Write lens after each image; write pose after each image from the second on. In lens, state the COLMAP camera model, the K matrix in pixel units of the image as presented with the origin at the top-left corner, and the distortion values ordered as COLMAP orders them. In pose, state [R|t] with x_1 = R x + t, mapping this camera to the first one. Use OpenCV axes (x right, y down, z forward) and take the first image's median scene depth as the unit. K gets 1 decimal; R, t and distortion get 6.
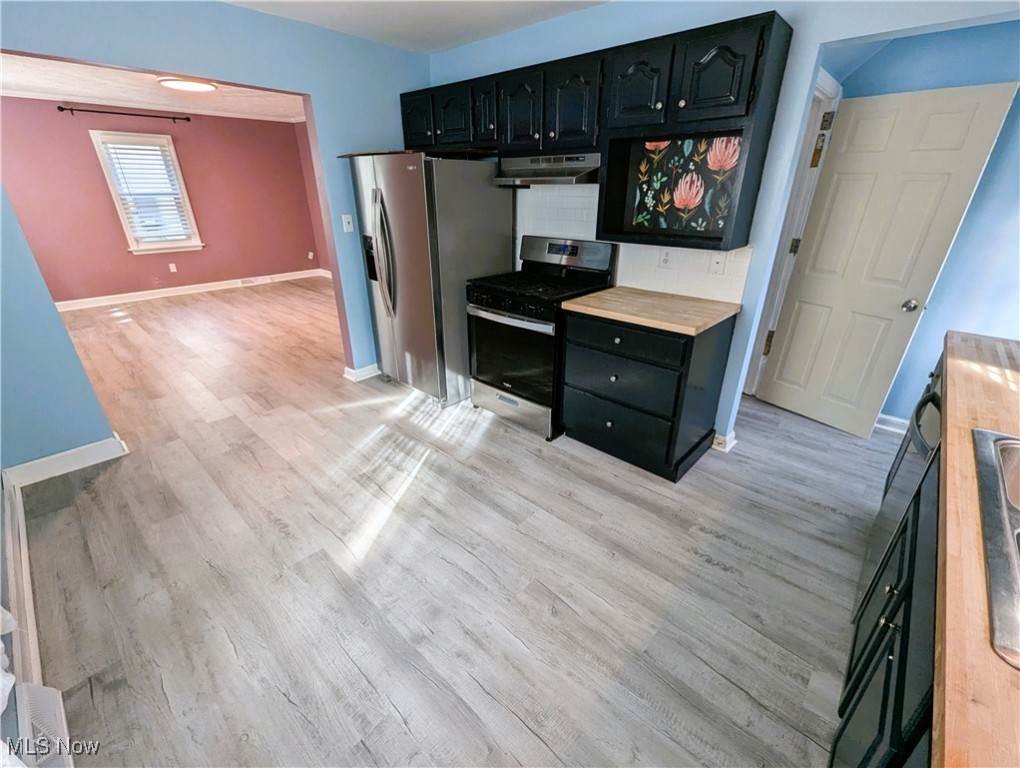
lens RADIAL K [[433.3, 0, 514.2], [0, 433.3, 385.1], [0, 0, 1]] dist [0.006332, 0.000458]
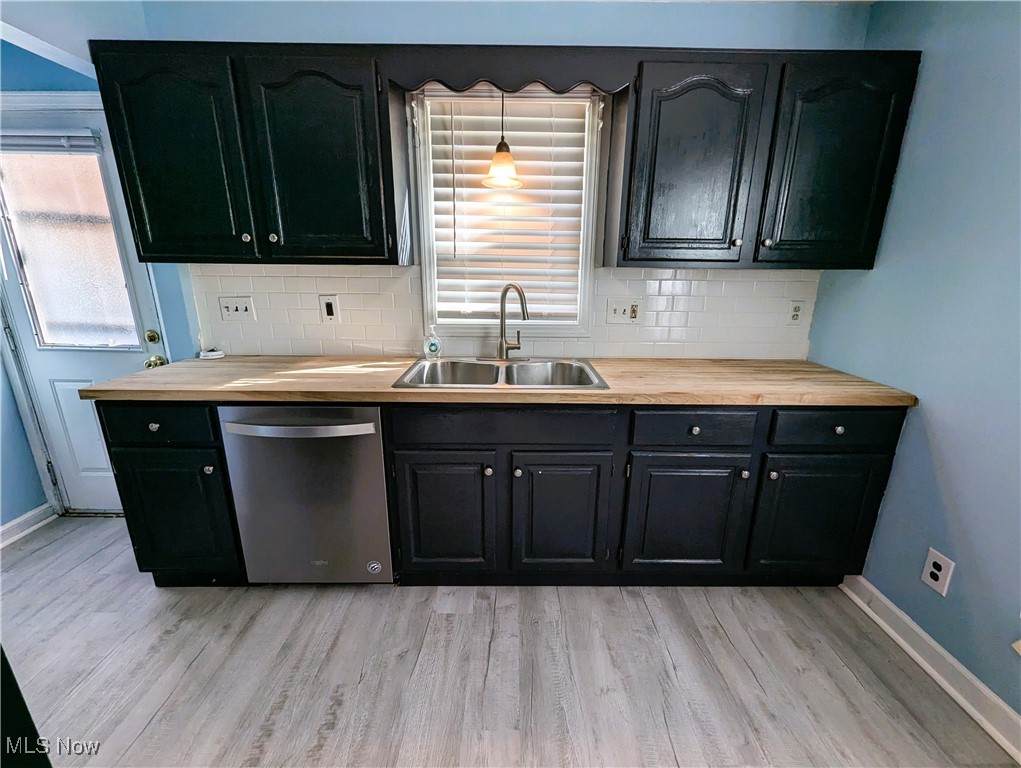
lens RADIAL K [[433.7, 0, 511.5], [0, 433.7, 379.0], [0, 0, 1]] dist [0.006332, 0.000458]
pose [[-0.674153, -0.194914, 0.712409, -0.117459], [0.299193, 0.809799, 0.504687, -0.263831], [-0.675279, 0.553384, -0.487611, 0.699883]]
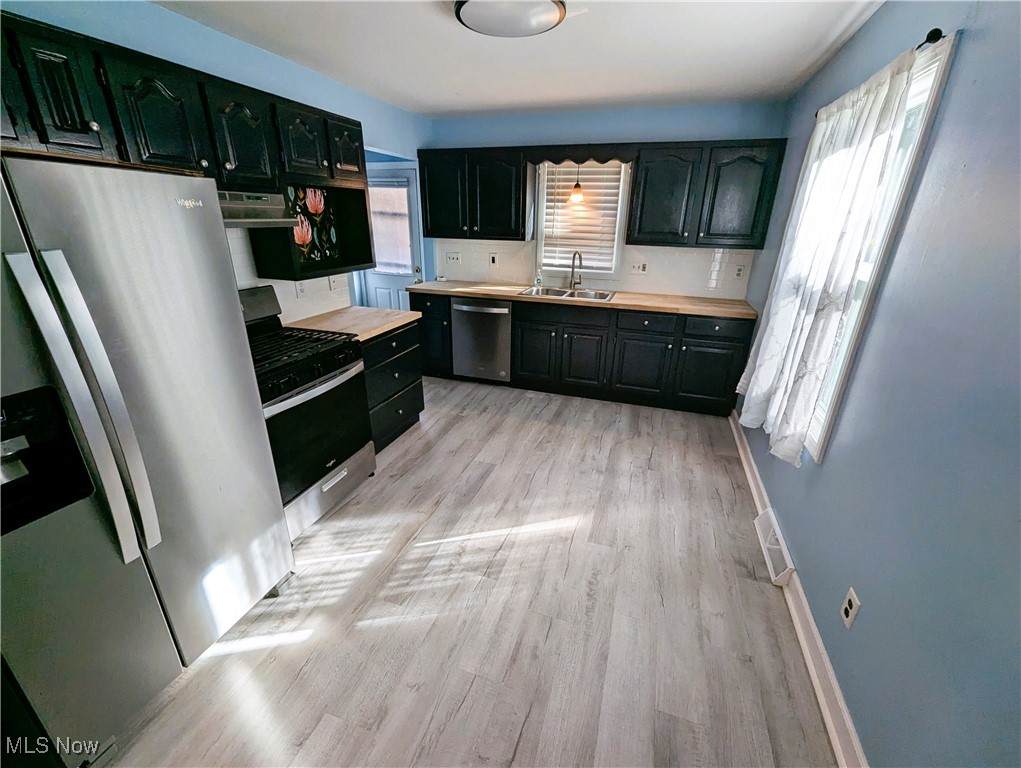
lens RADIAL K [[433.7, 0, 504.6], [0, 433.7, 388.7], [0, 0, 1]] dist [0.006332, 0.000458]
pose [[-0.393705, -0.346760, 0.851325, -1.033563], [0.366924, 0.789861, 0.491413, -0.512832], [-0.842830, 0.505843, -0.183738, 1.030830]]
